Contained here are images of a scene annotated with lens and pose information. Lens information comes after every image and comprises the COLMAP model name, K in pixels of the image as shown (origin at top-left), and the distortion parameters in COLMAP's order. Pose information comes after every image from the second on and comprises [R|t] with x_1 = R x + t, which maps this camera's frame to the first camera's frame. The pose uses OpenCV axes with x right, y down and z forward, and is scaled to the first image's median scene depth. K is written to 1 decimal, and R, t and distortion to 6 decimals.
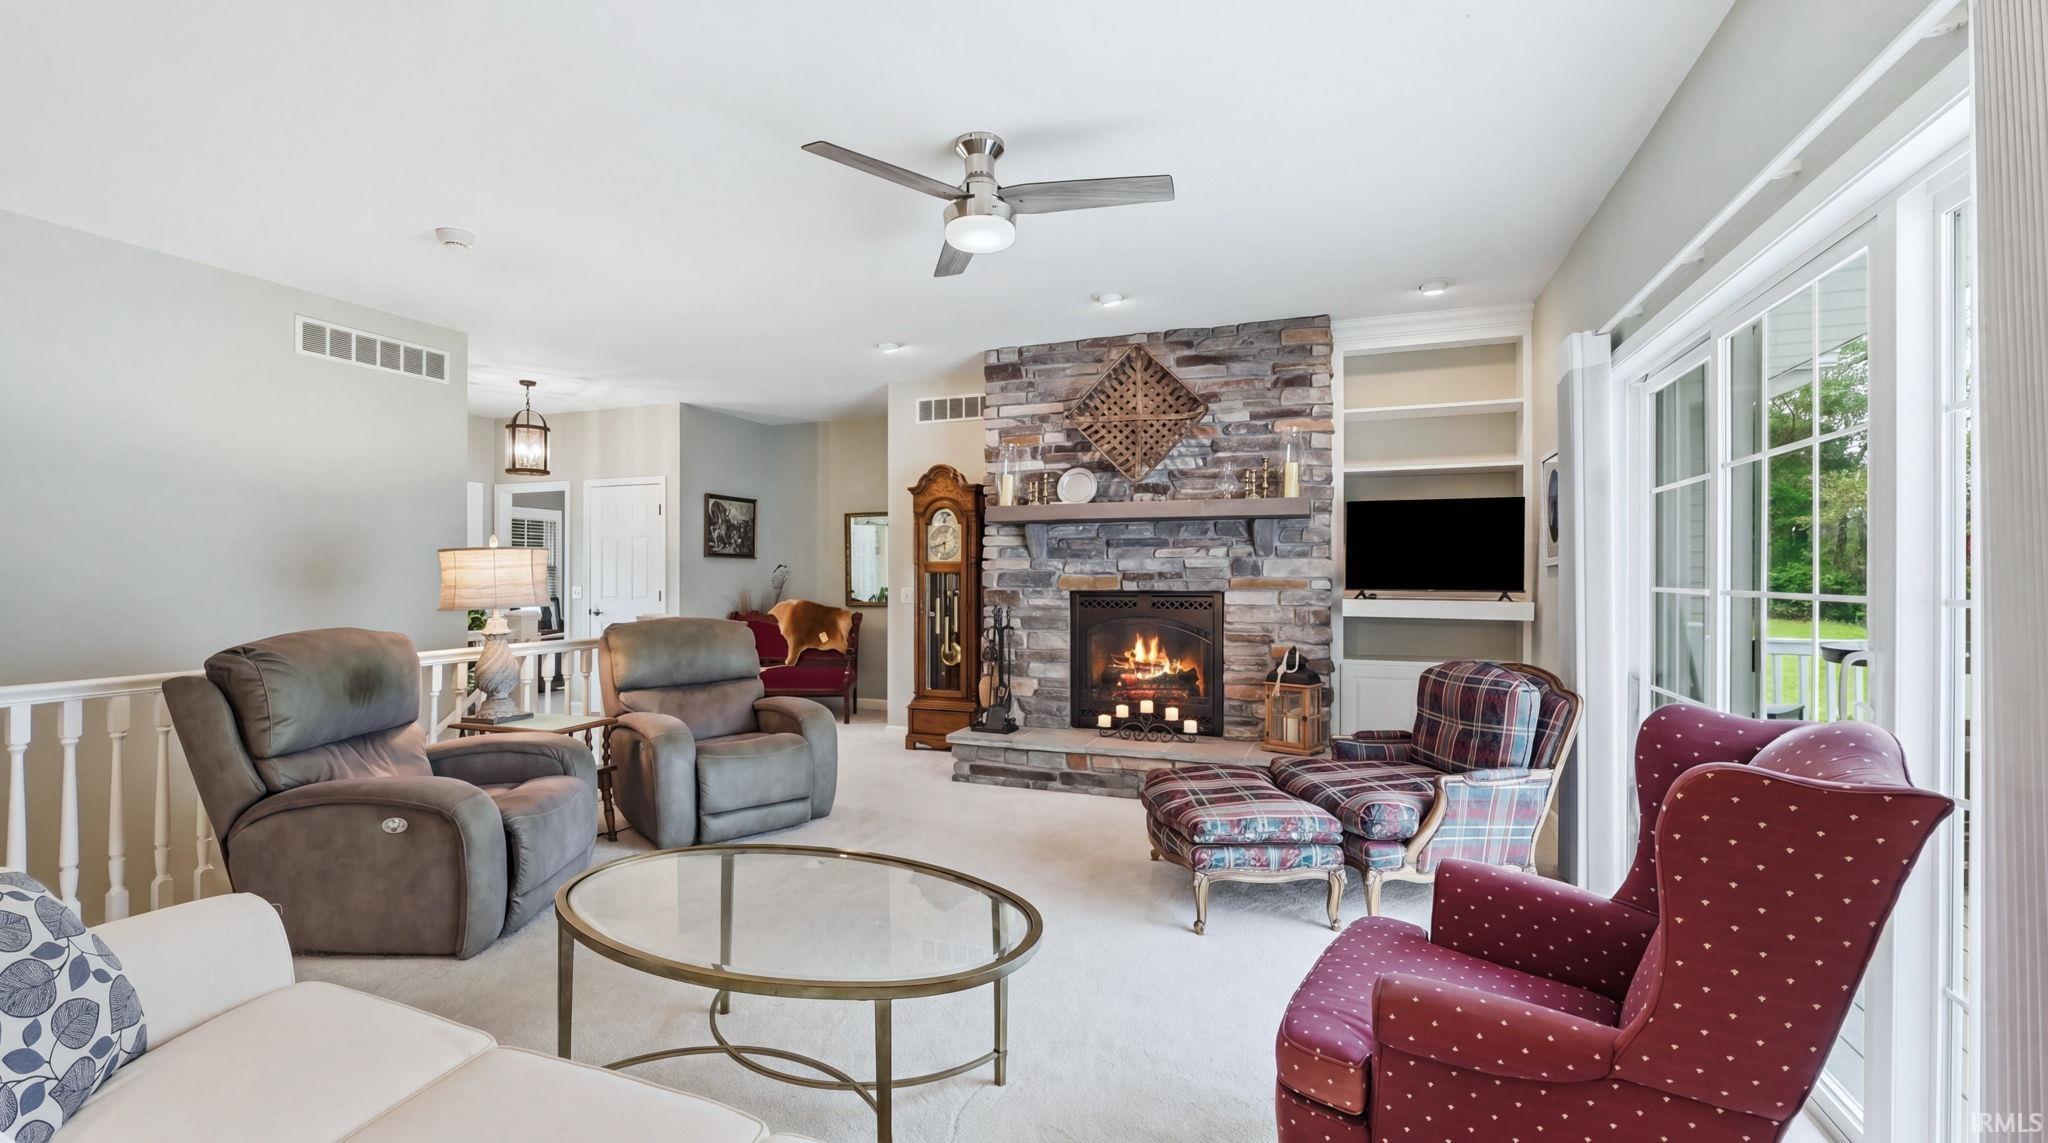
lens RADIAL K [[857.8, 0, 1030.8], [0, 857.8, 572.0], [0, 0, 1]] dist [-0.007043, 0.000822]
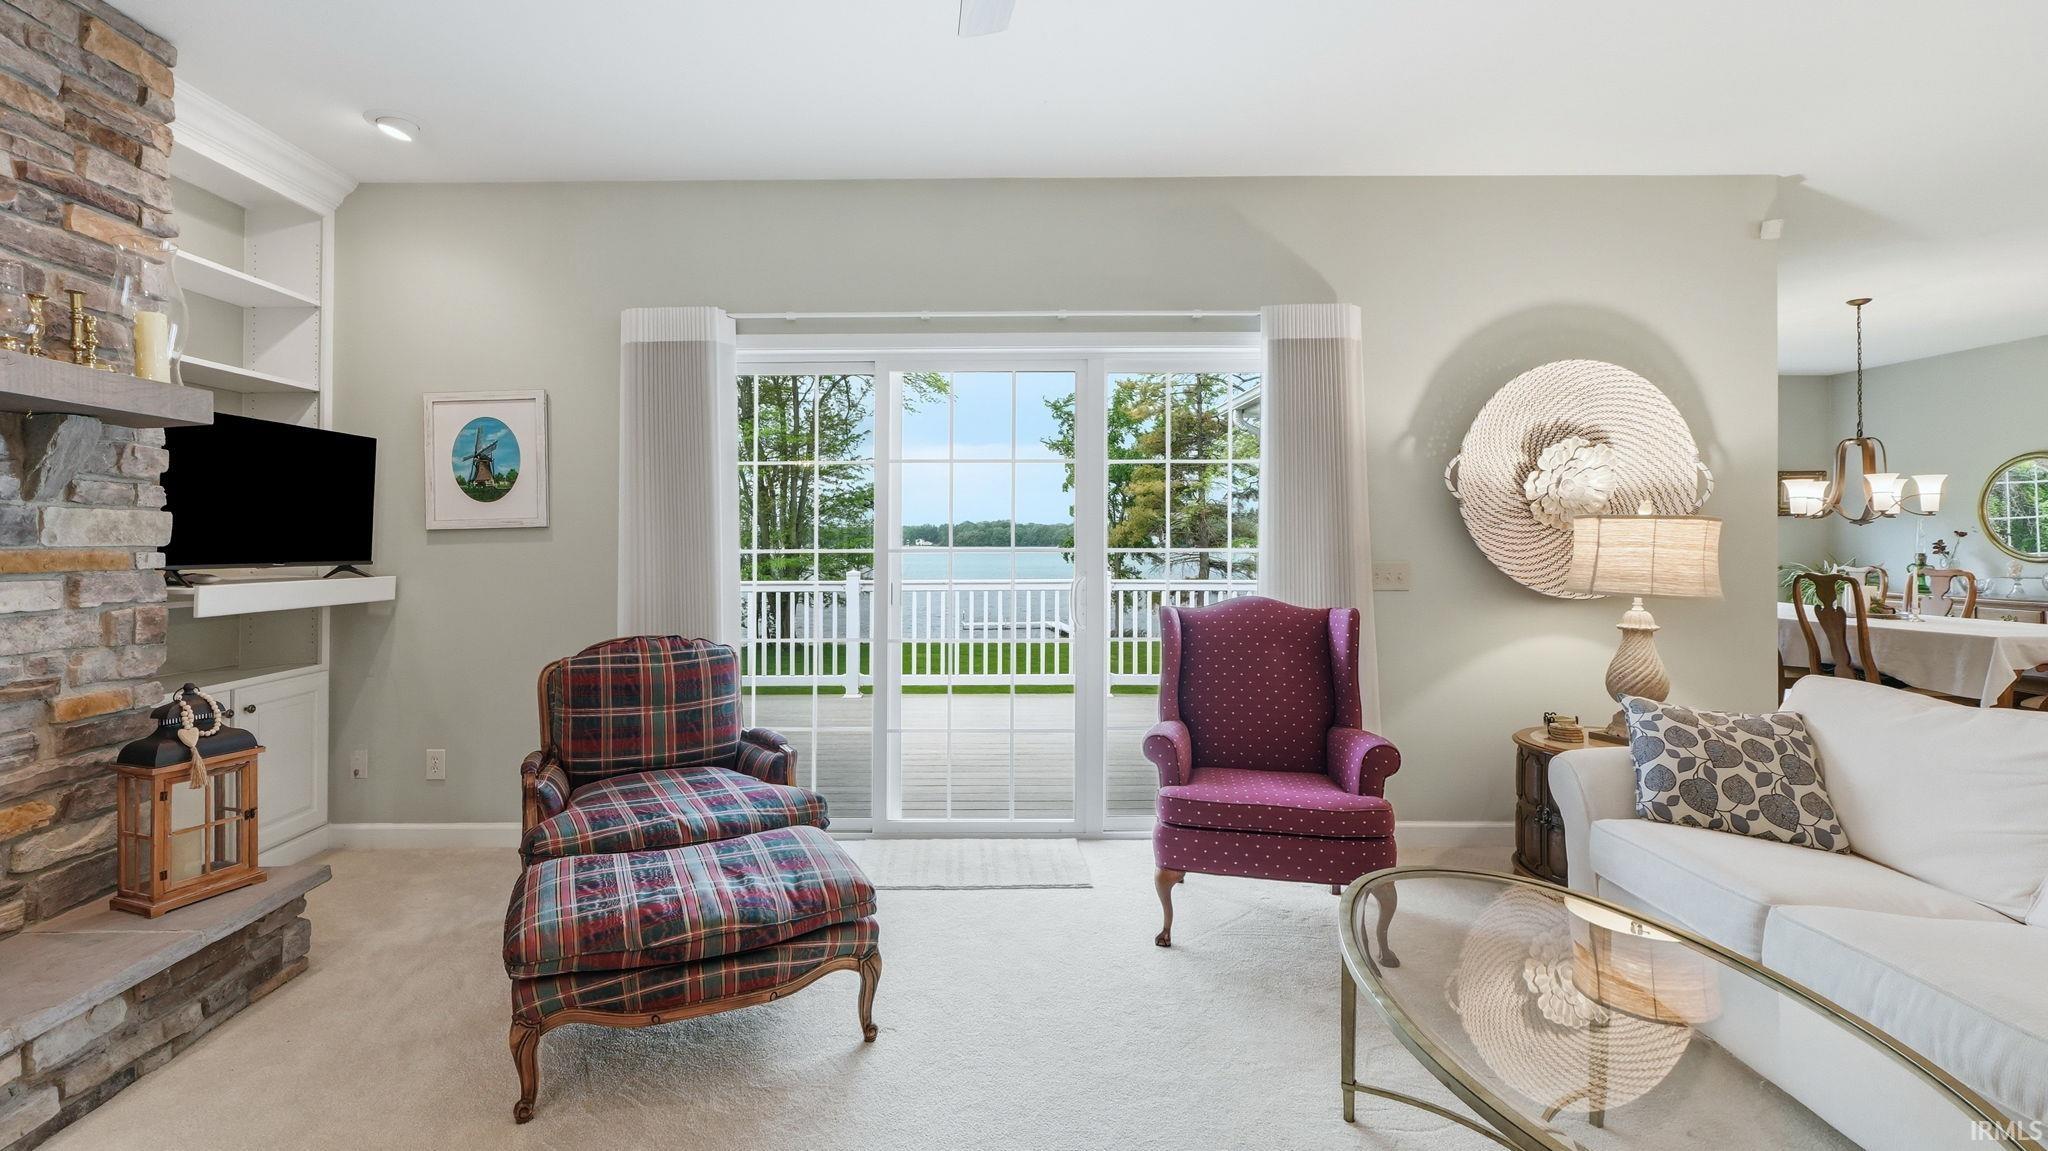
lens RADIAL K [[855.7, 0, 926.2], [0, 855.7, 545.9], [0, 0, 1]] dist [-0.001476, -0.001577]
pose [[-0.333252, -0.005453, 0.942822, -0.269562], [0.002458, 0.999975, 0.006652, 0.003105], [-0.942835, 0.004534, -0.333230, 0.698775]]
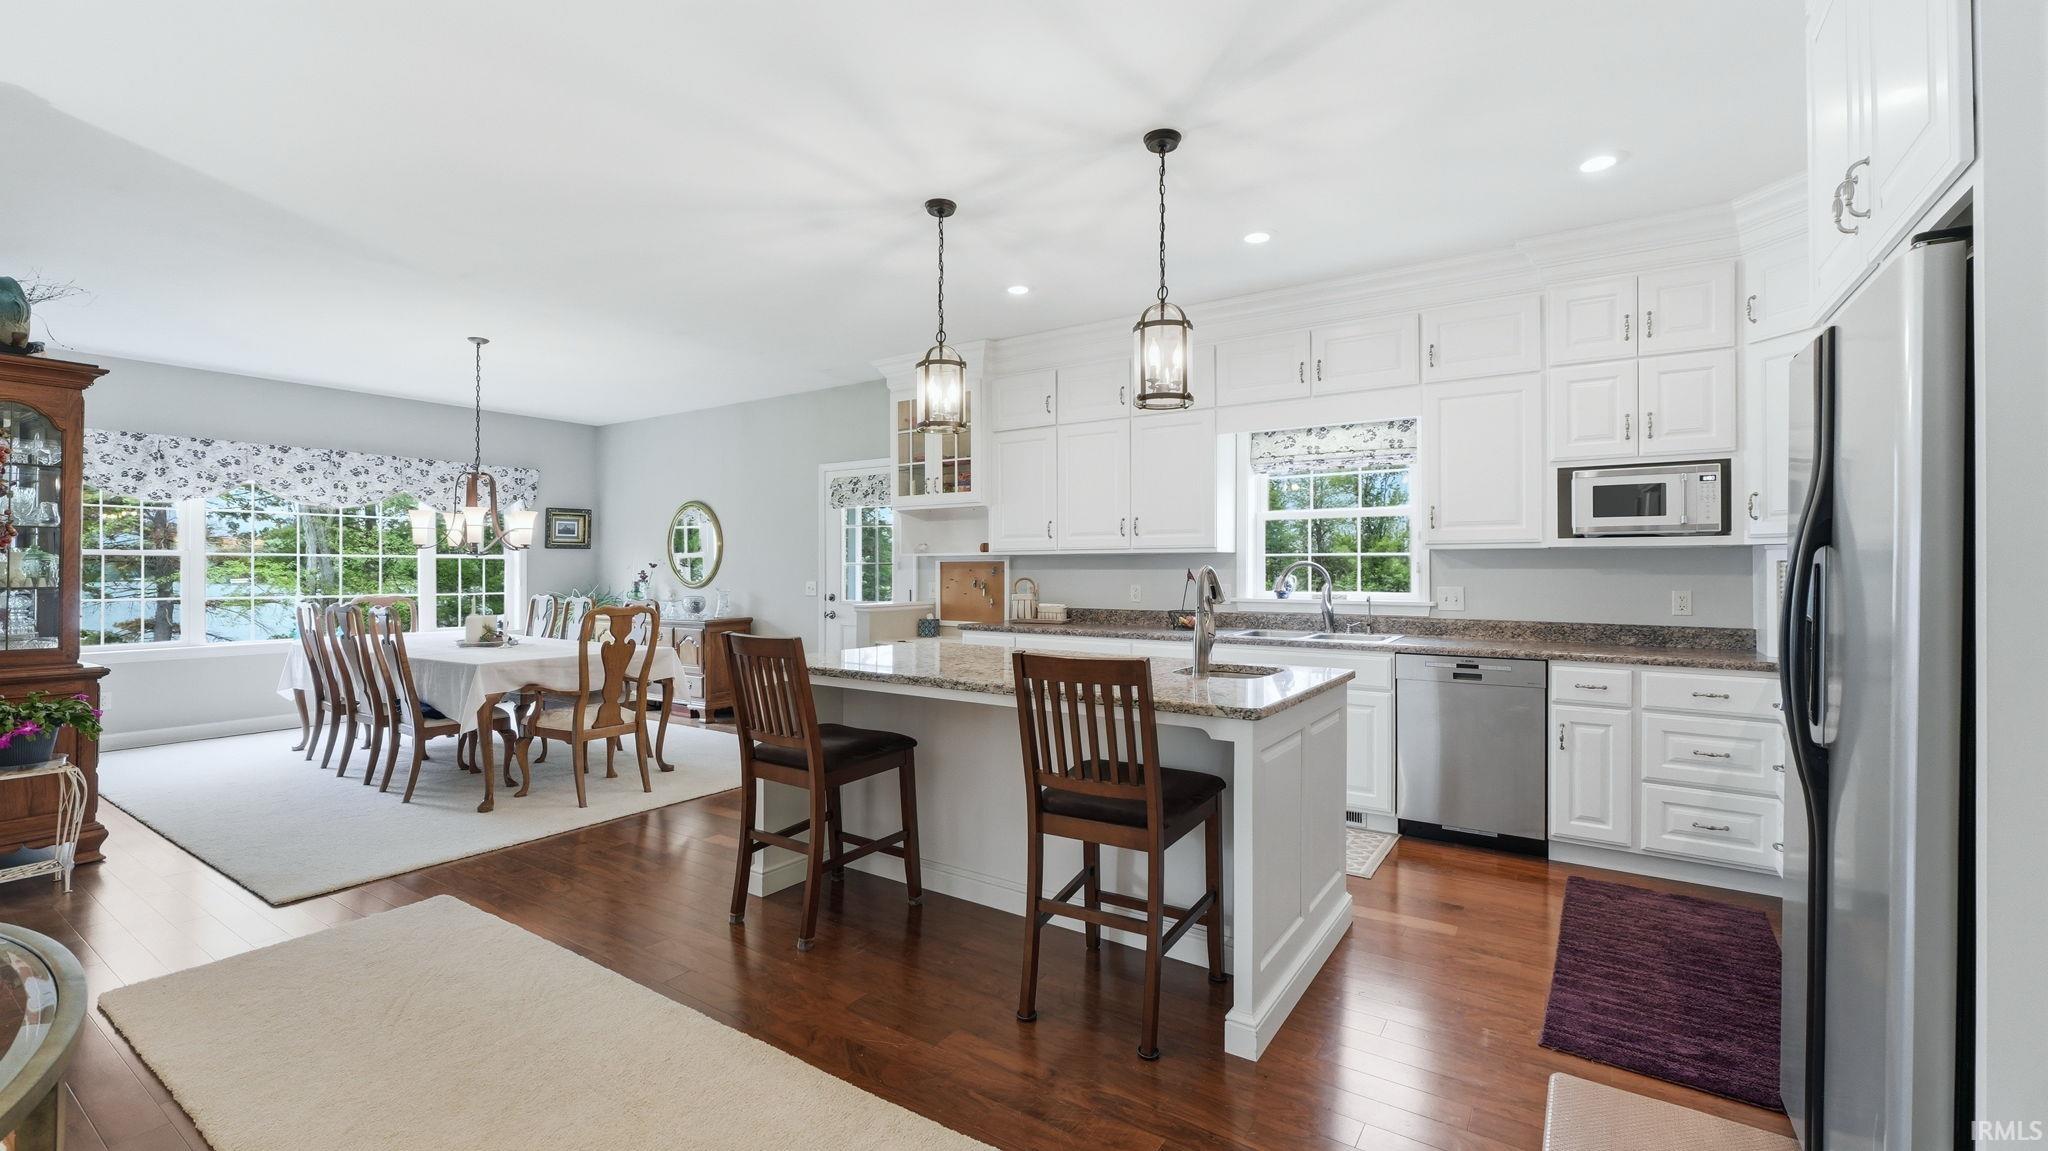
lens RADIAL K [[855.7, 0, 1026.8], [0, 855.7, 562.9], [0, 0, 1]] dist [-0.001476, -0.001577]
pose [[-0.975148, 0.003662, 0.221524, -0.560121], [0.002563, 0.999983, -0.005249, -0.000303], [-0.221540, -0.004551, -0.975141, 0.174699]]
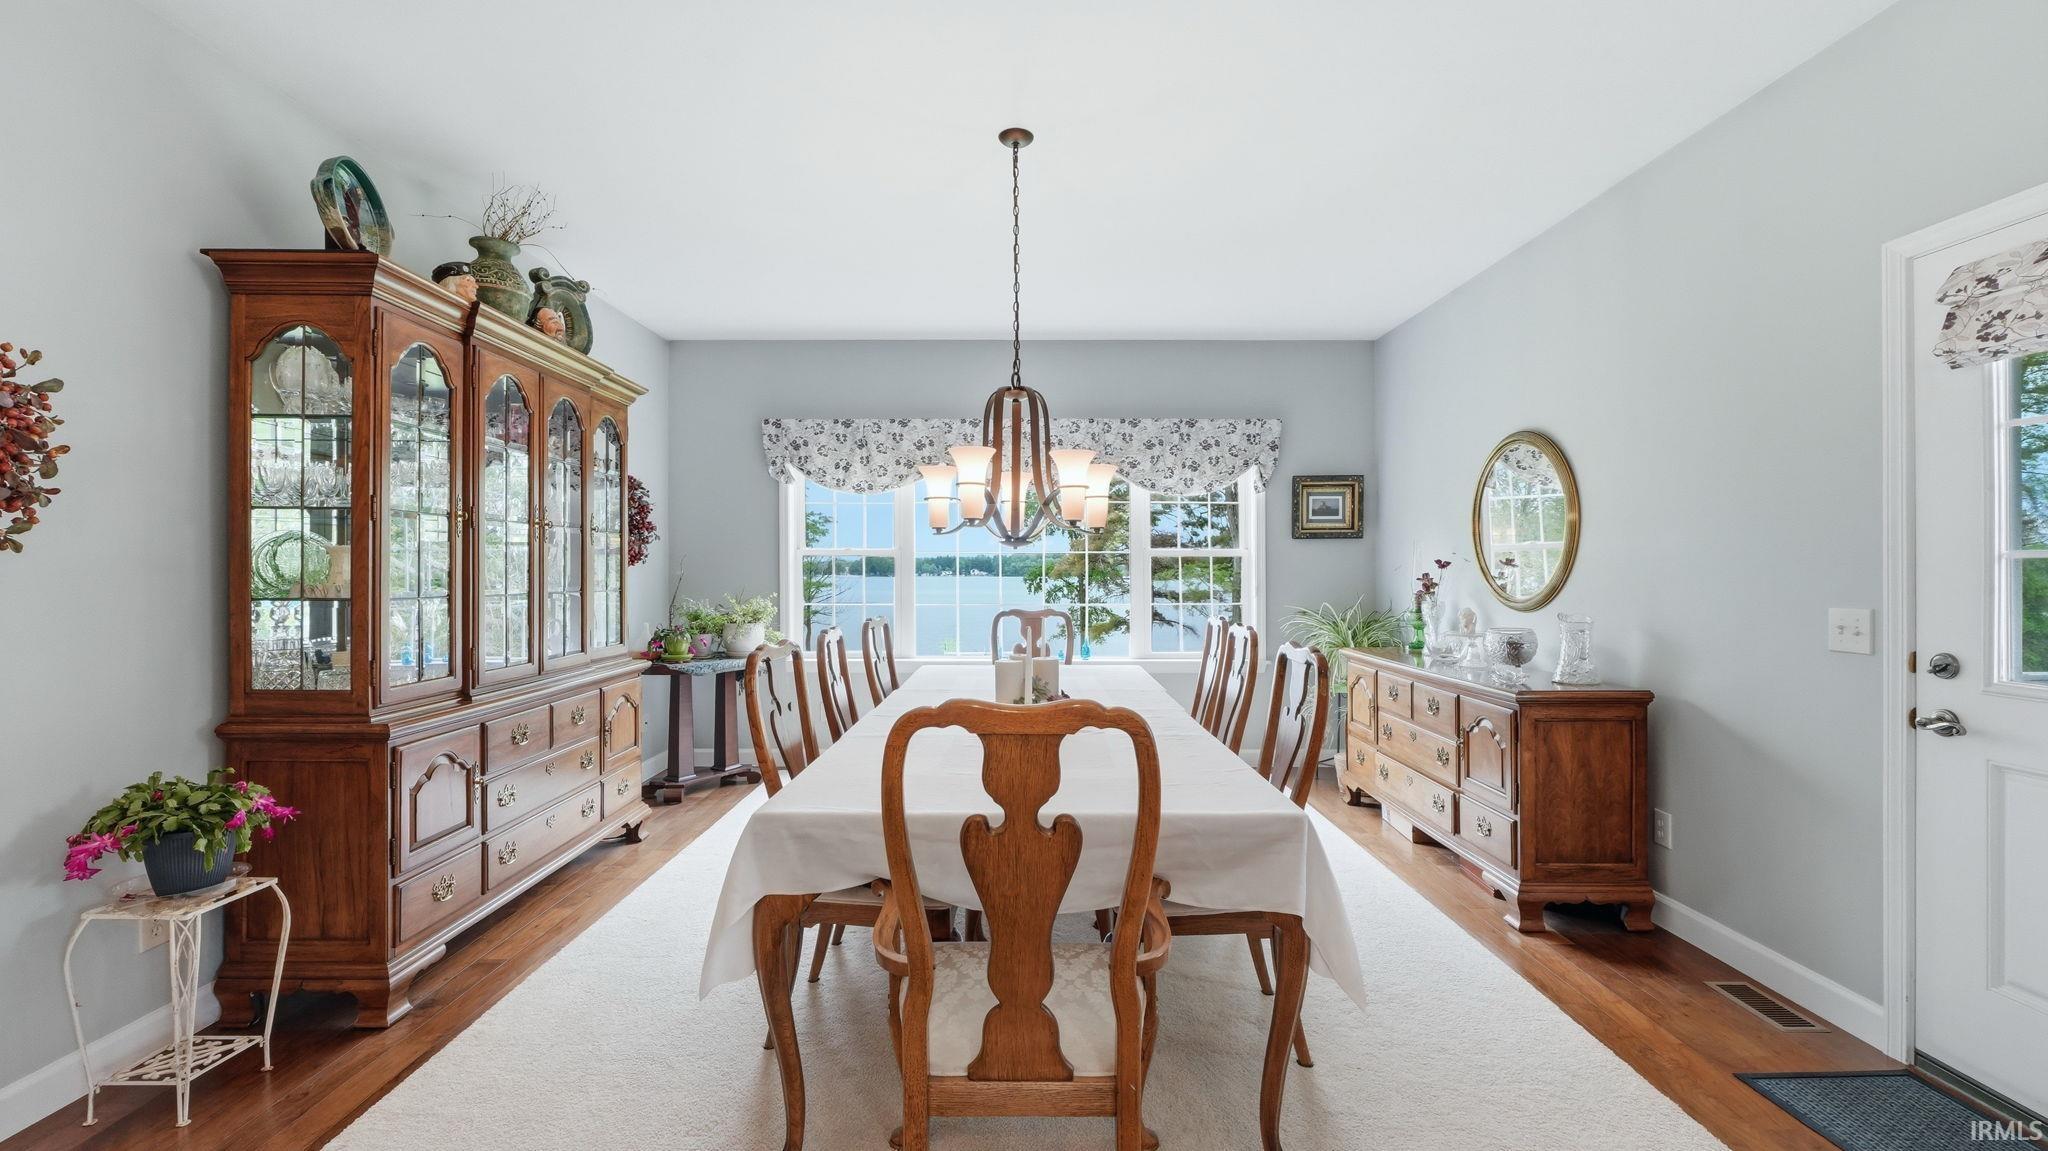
lens RADIAL K [[855.7, 0, 1026.1], [0, 855.7, 573.5], [0, 0, 1]] dist [-0.001476, -0.001577]
pose [[-0.351253, -0.002078, 0.936278, -0.199034], [0.002975, 0.999990, 0.003335, 0.000056], [-0.936276, 0.003957, -0.351244, -0.500247]]
